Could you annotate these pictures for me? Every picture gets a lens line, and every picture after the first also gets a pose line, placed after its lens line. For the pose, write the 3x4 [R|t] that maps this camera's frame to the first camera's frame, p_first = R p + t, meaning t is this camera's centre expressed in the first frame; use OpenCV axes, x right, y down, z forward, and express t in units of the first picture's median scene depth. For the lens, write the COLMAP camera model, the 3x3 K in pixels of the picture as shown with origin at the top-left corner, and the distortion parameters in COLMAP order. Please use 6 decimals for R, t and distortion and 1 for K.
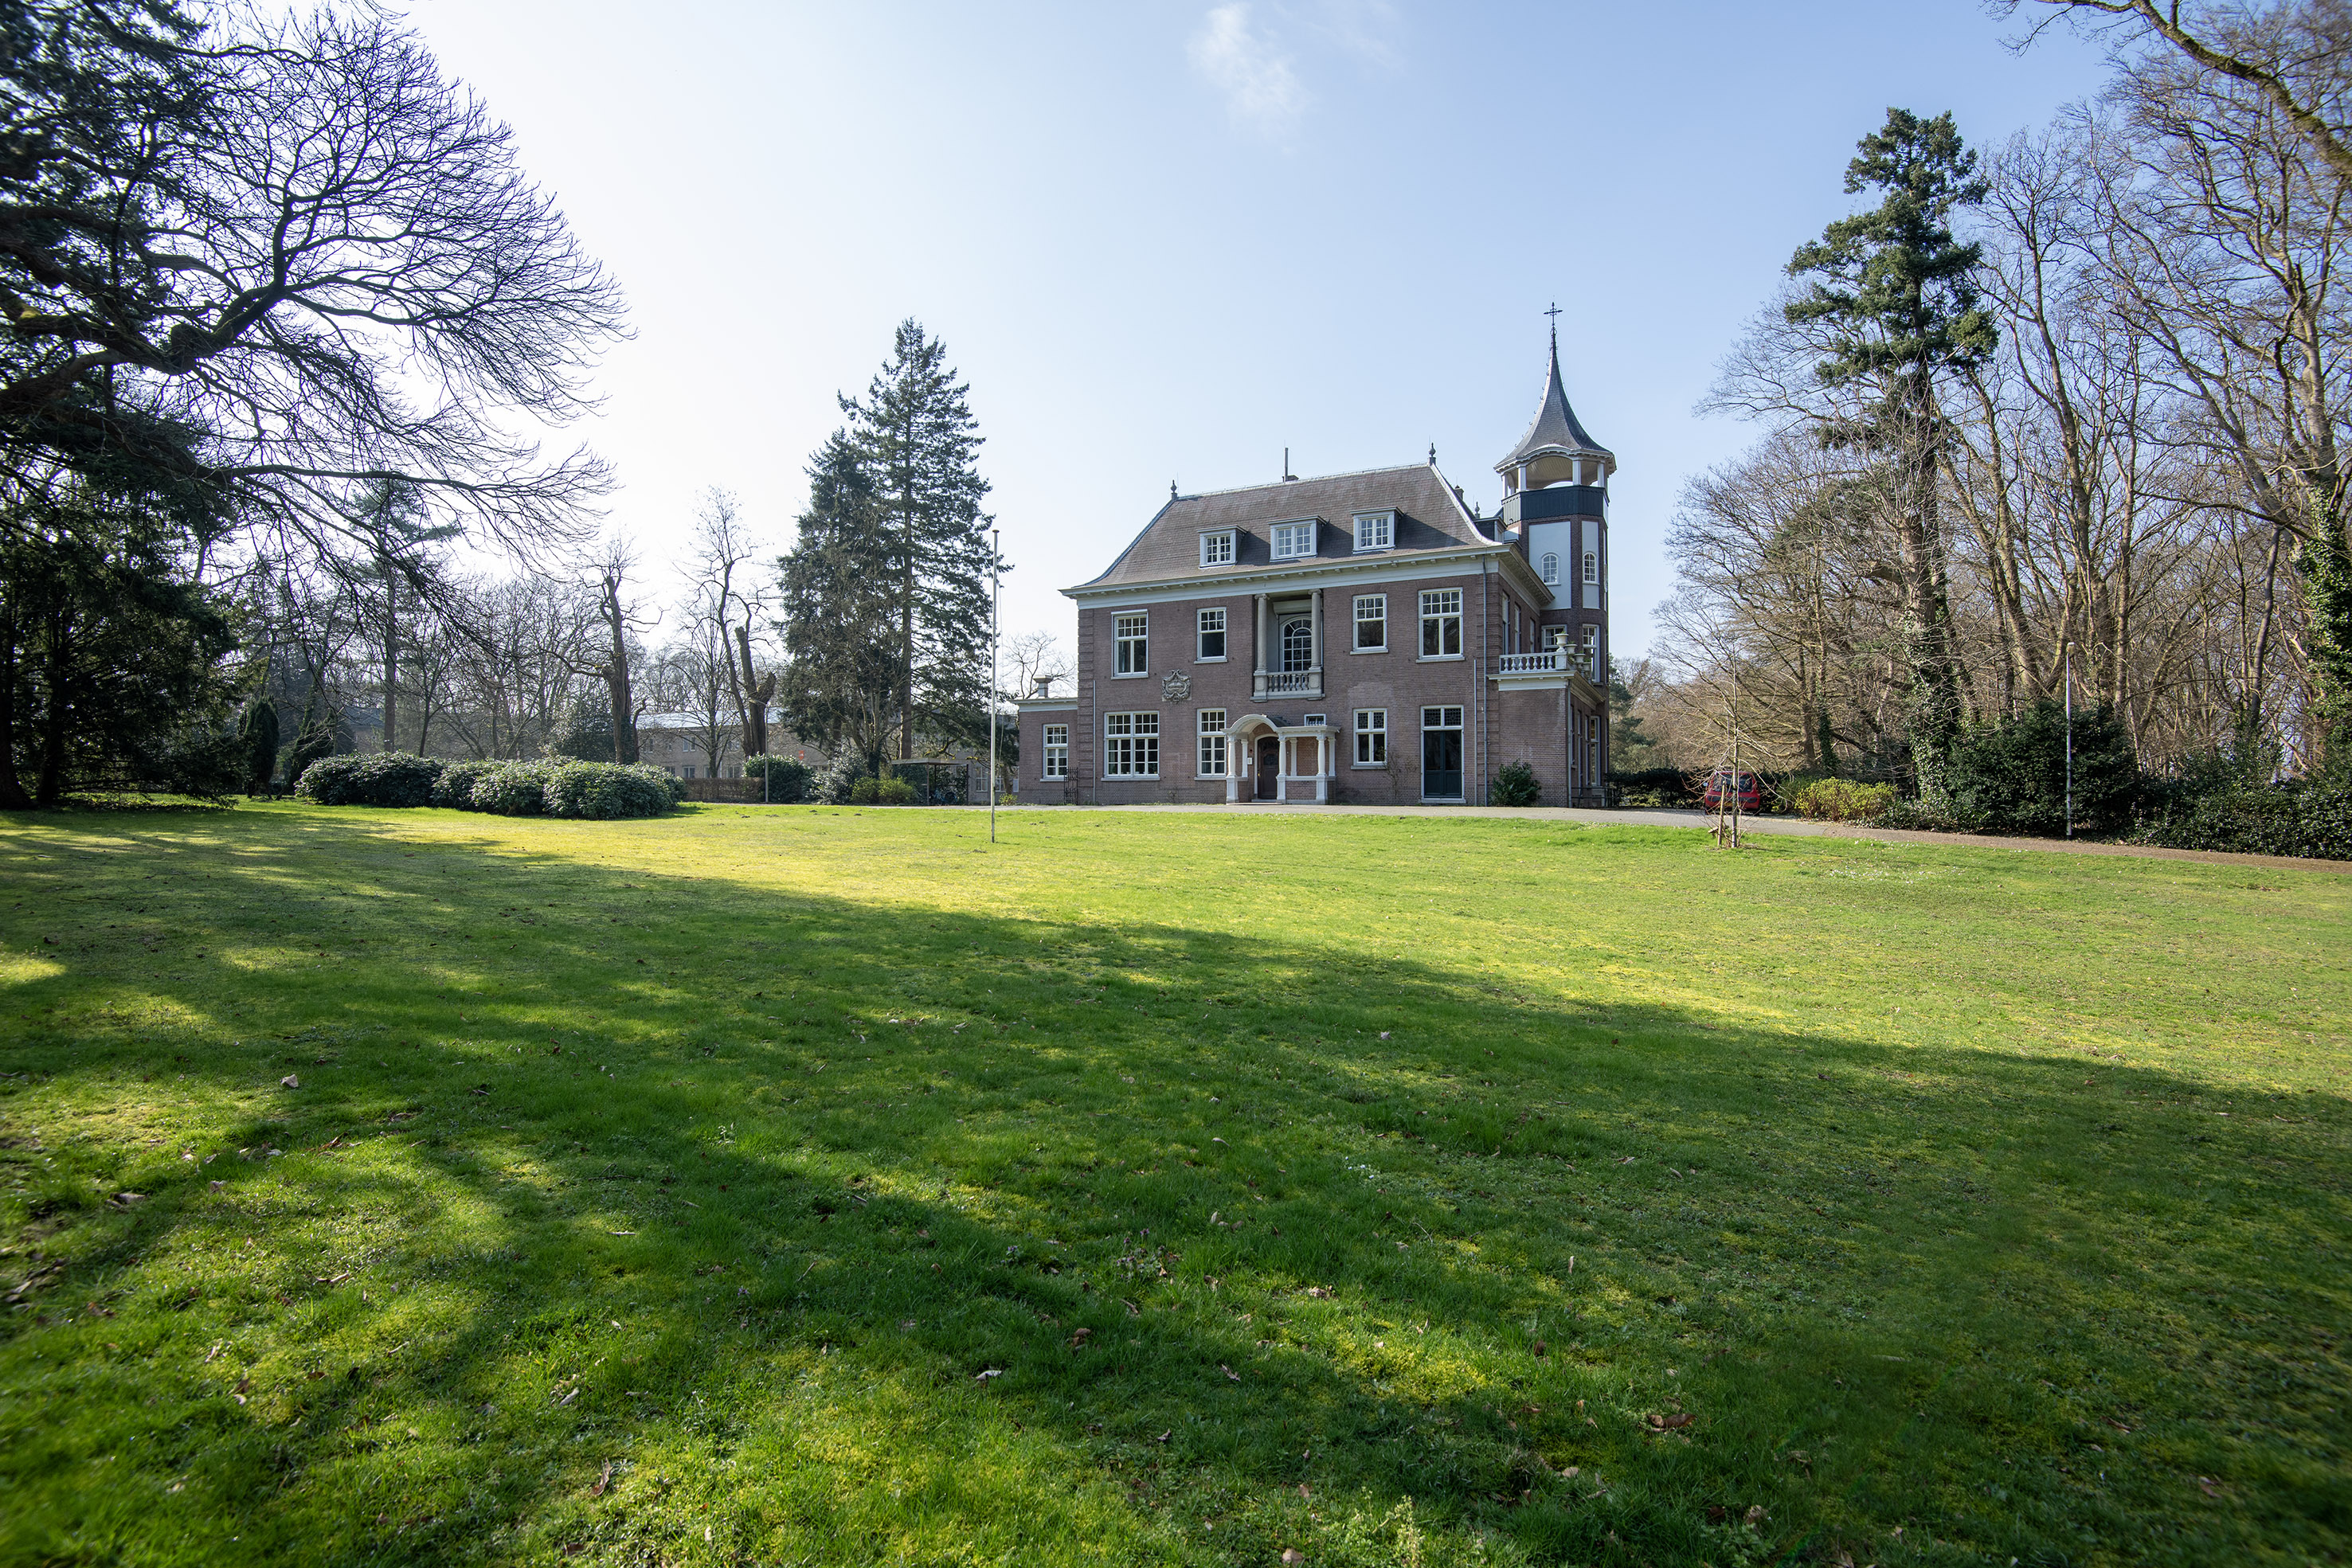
lens RADIAL K [[1117.9, 0, 1176.1], [0, 1117.9, 782.5], [0, 0, 1]] dist [-0.016377, -0.010018]
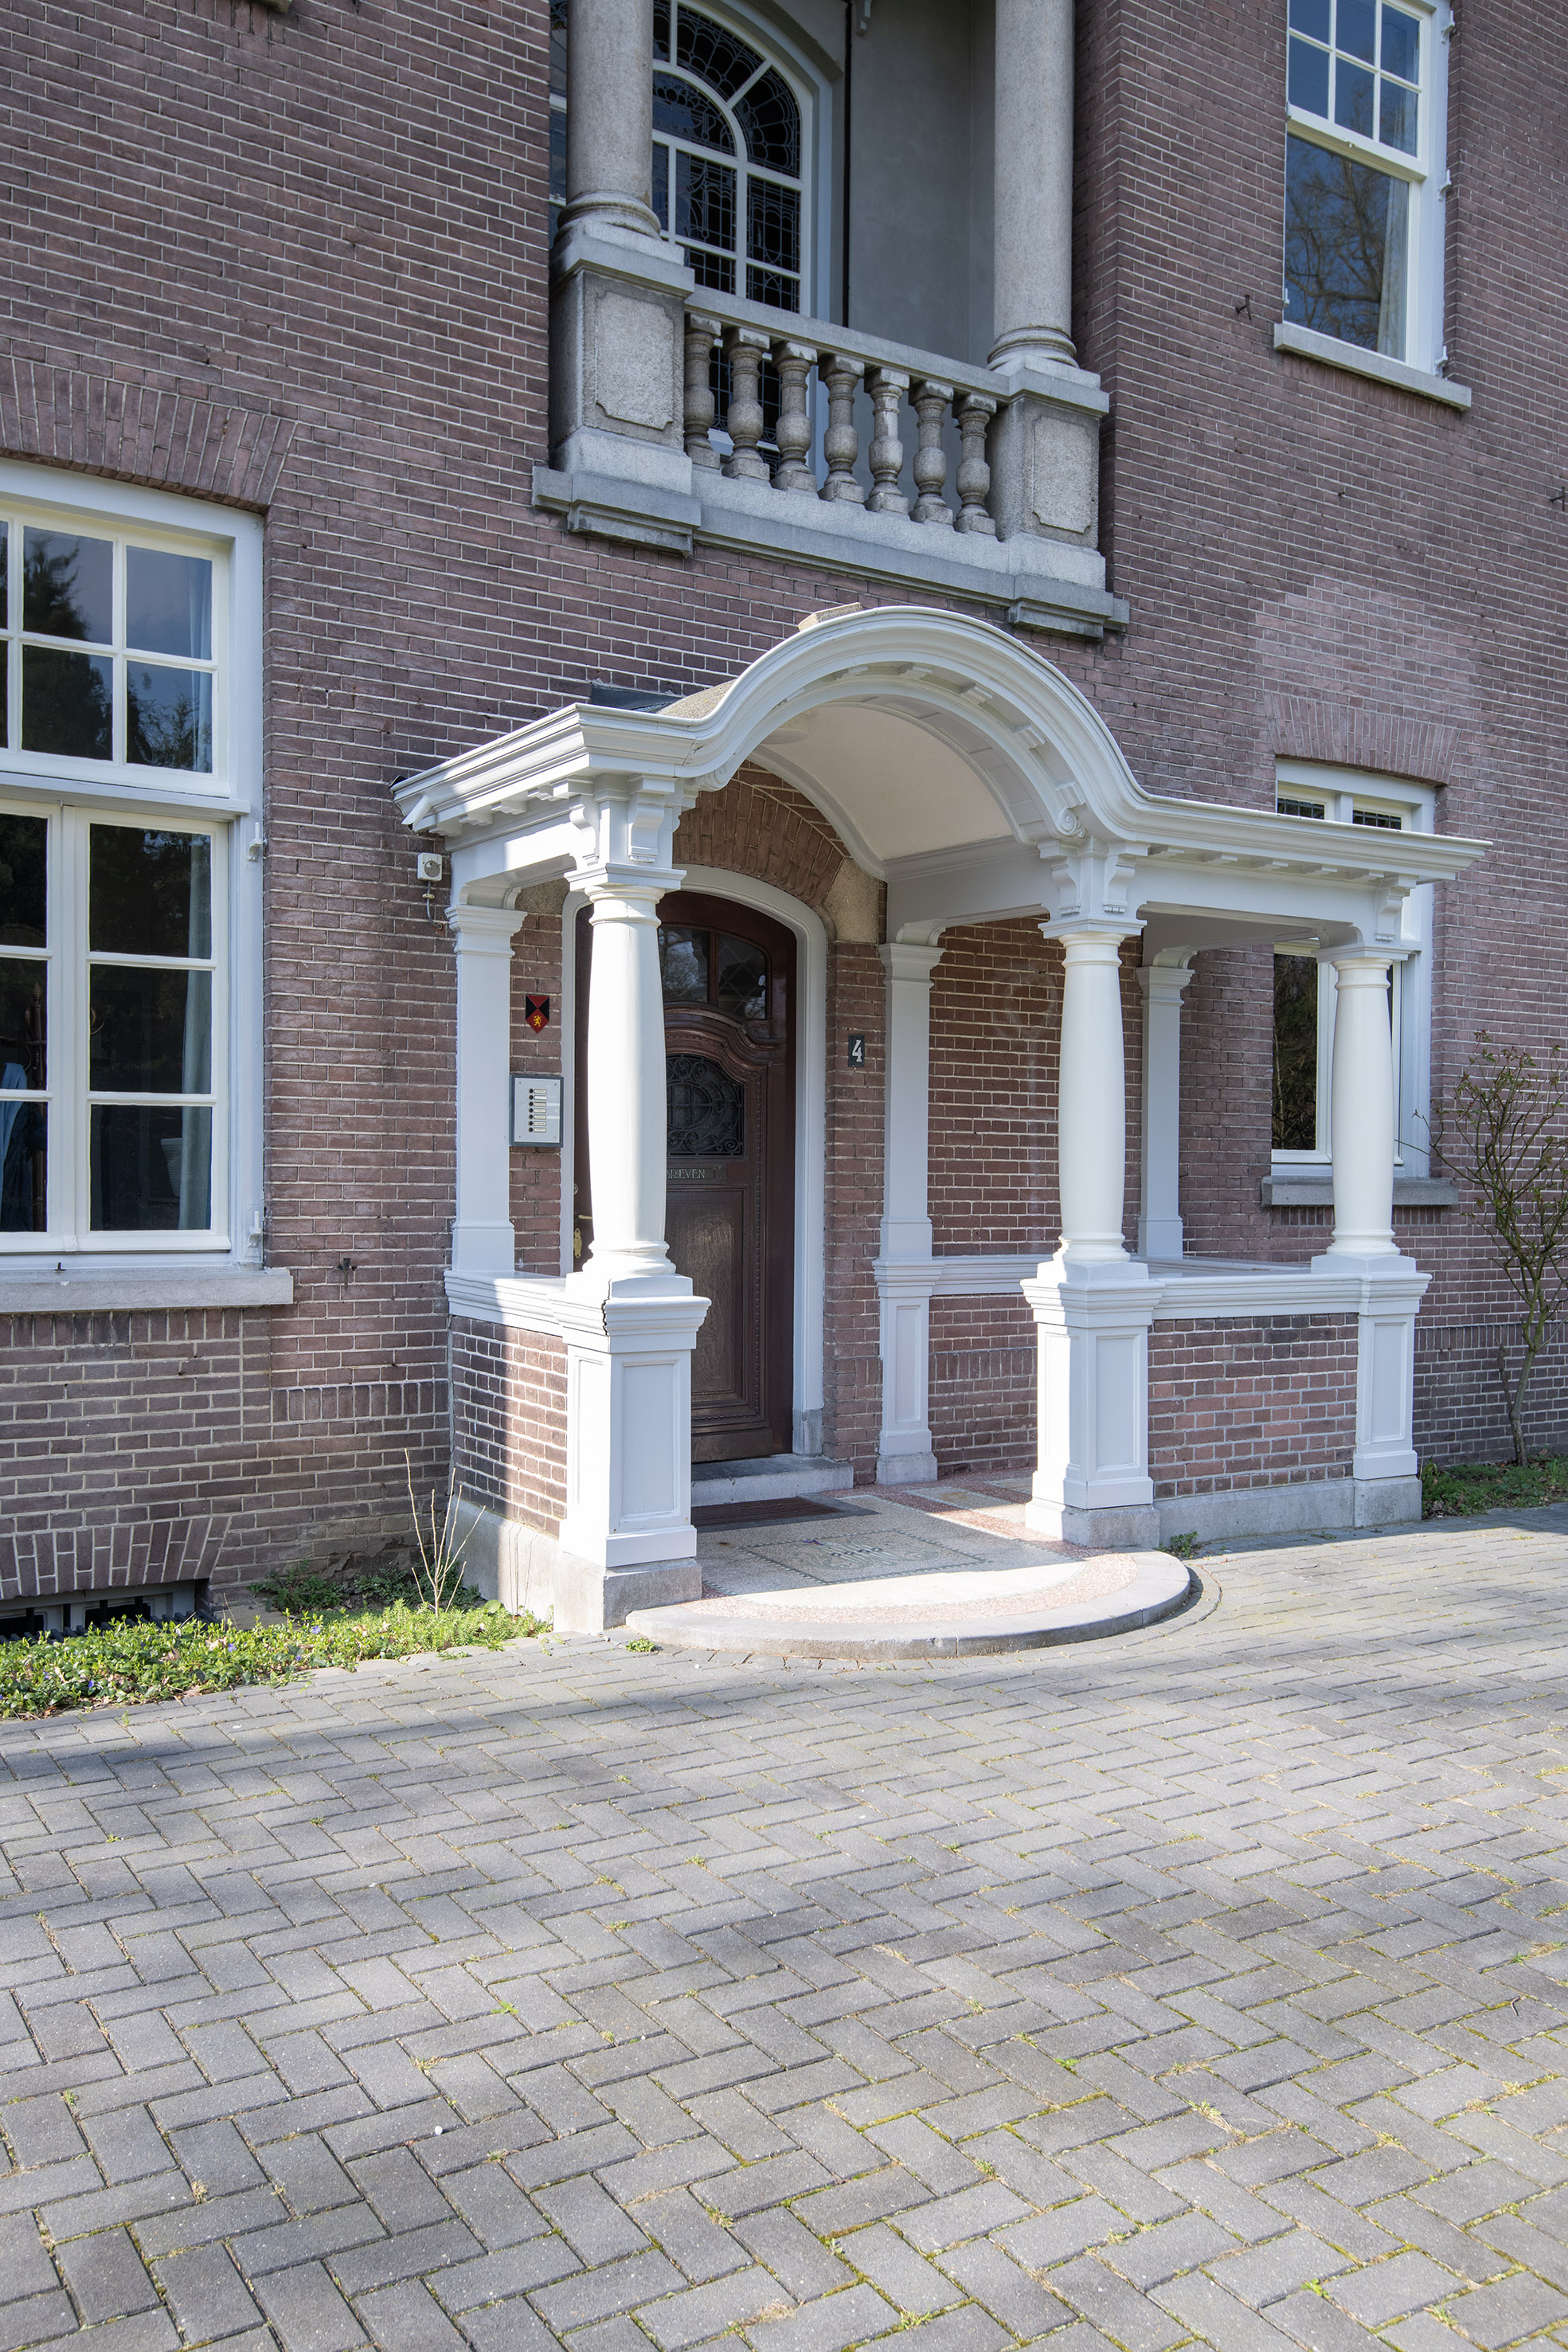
lens RADIAL K [[1847.3, 0, 725.7], [0, 1847.3, 1200.7], [0, 0, 1]] dist [0.034346, -0.006206]
pose [[0.512597, -0.007900, 0.858593, -0.073267], [-0.019173, 0.999603, 0.020644, -0.016246], [-0.858415, -0.027044, 0.512242, 0.980981]]
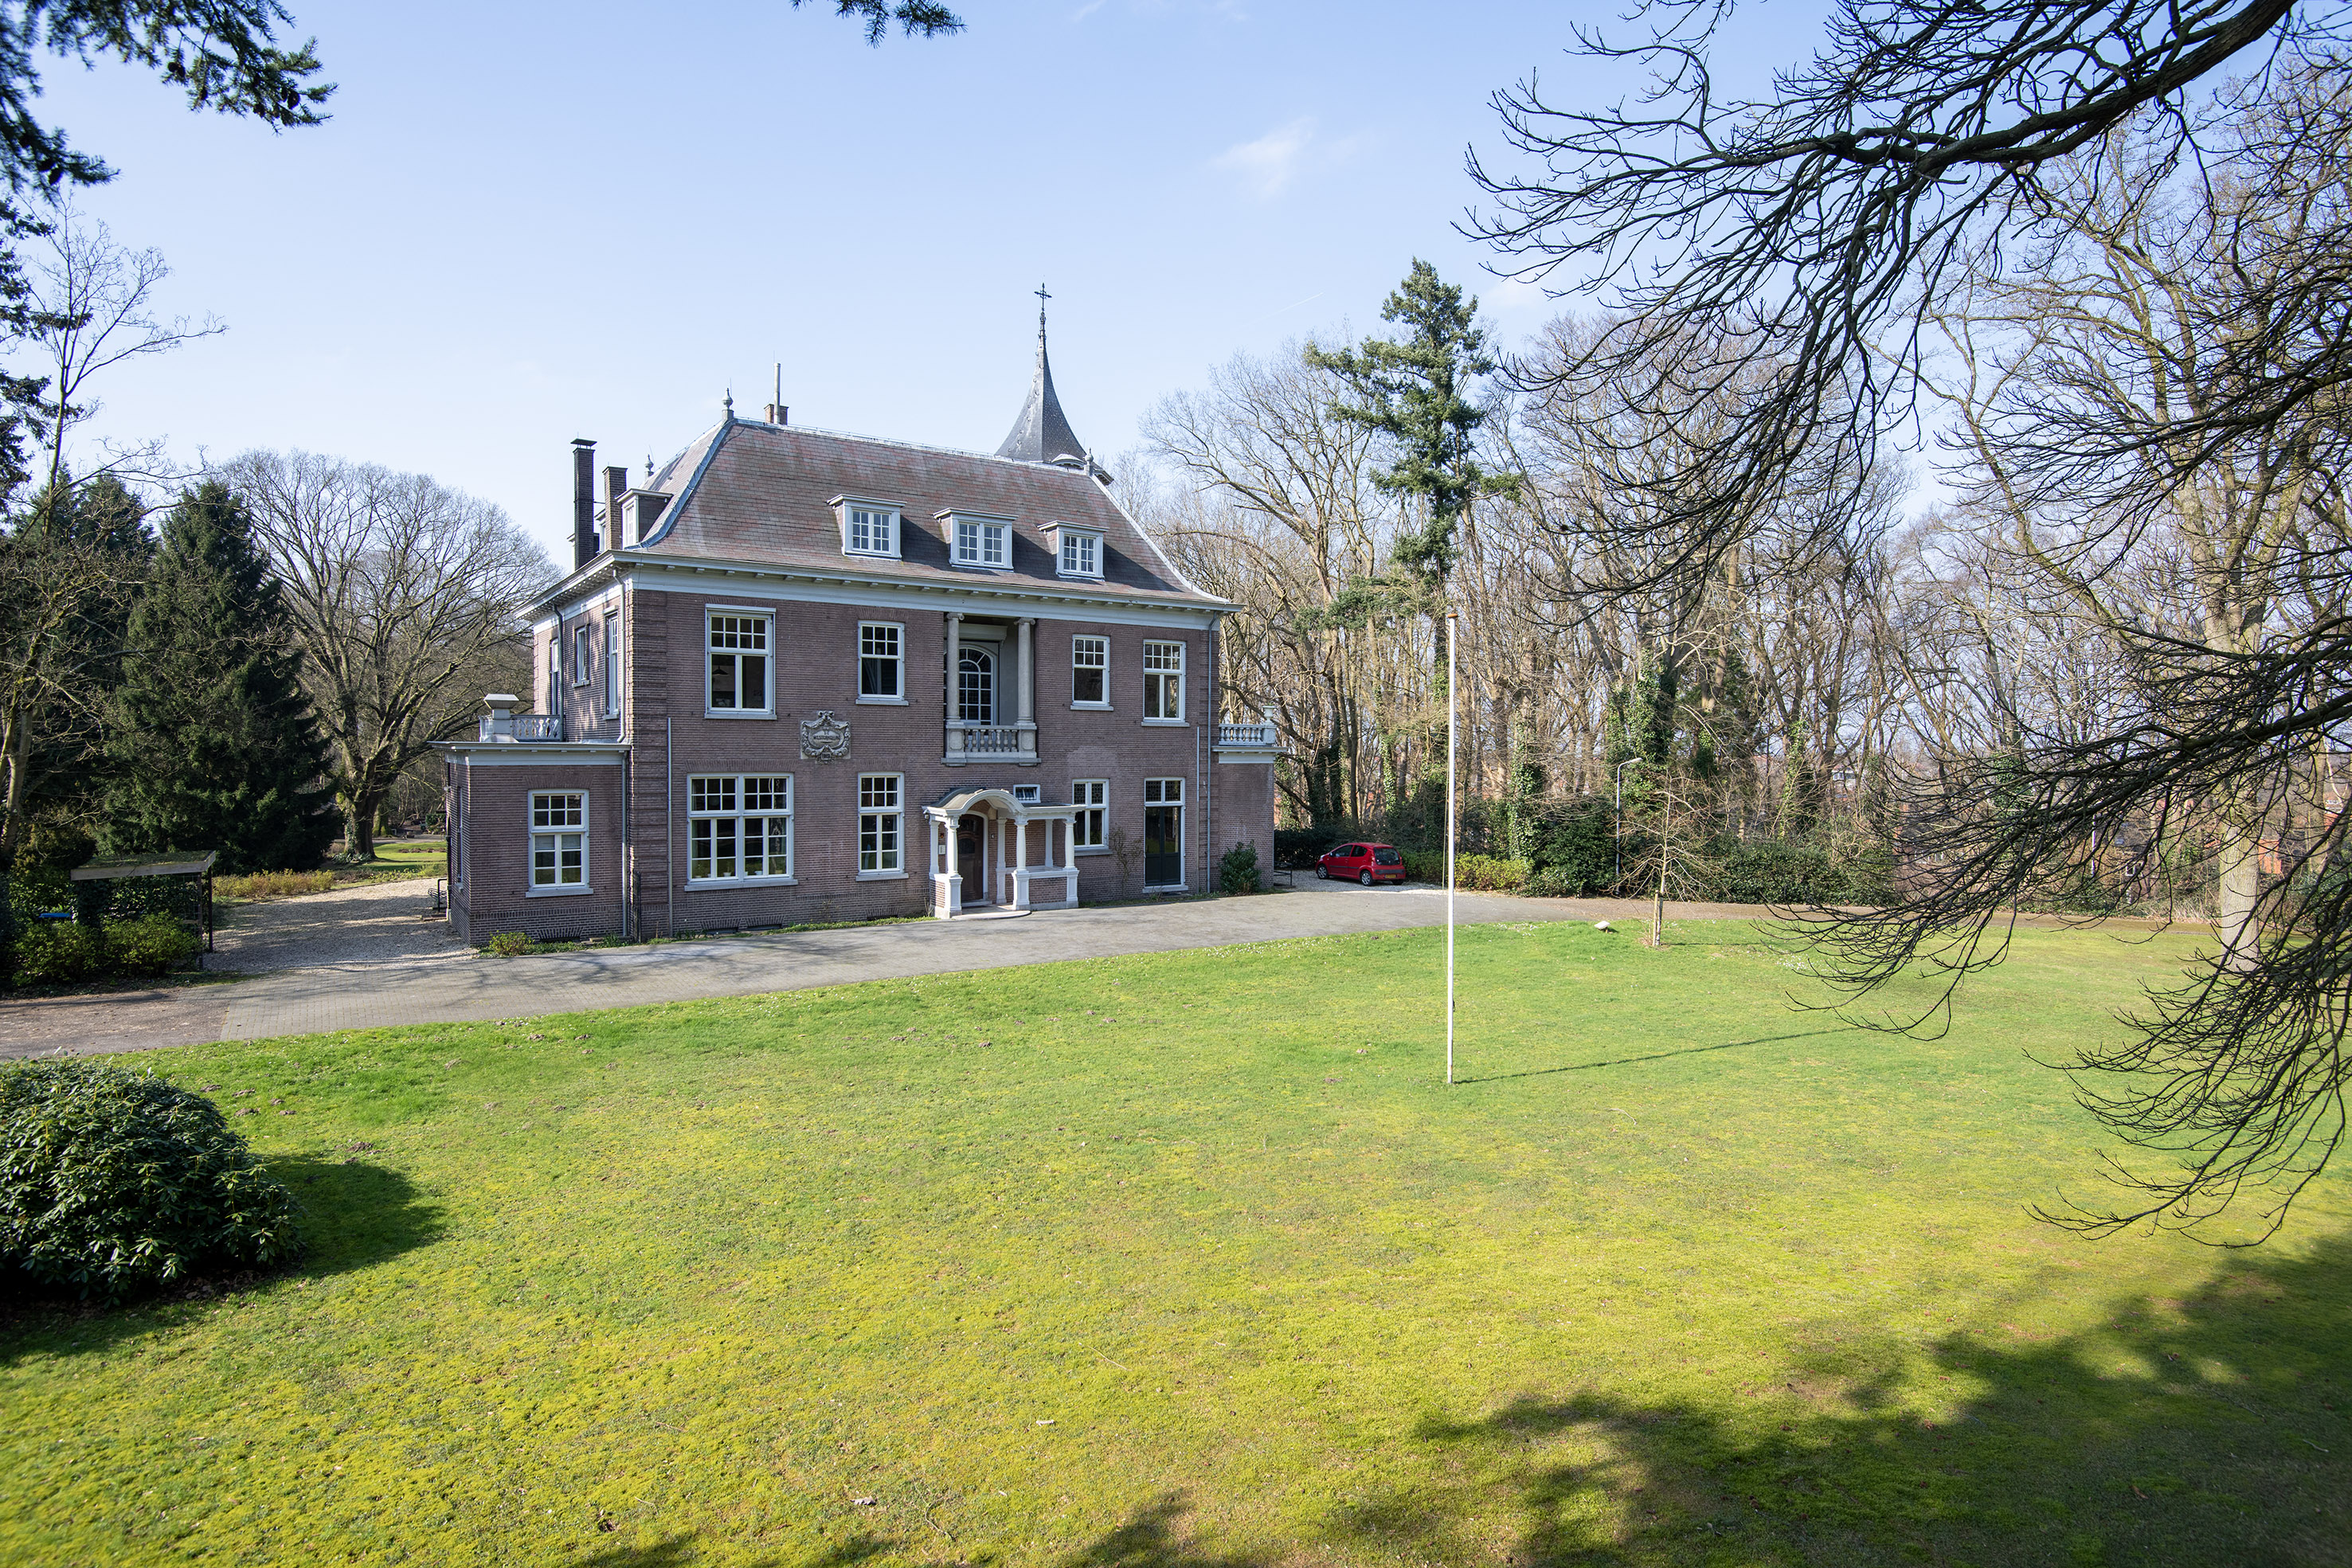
lens RADIAL K [[1269.4, 0, 1160.8], [0, 1269.4, 779.0], [0, 0, 1]] dist [-0.015111, -0.006918]
pose [[0.469776, -0.024102, 0.882457, -0.623437], [-0.019206, 0.999112, 0.037513, -0.104780], [-0.882577, -0.034571, 0.468895, 0.550800]]
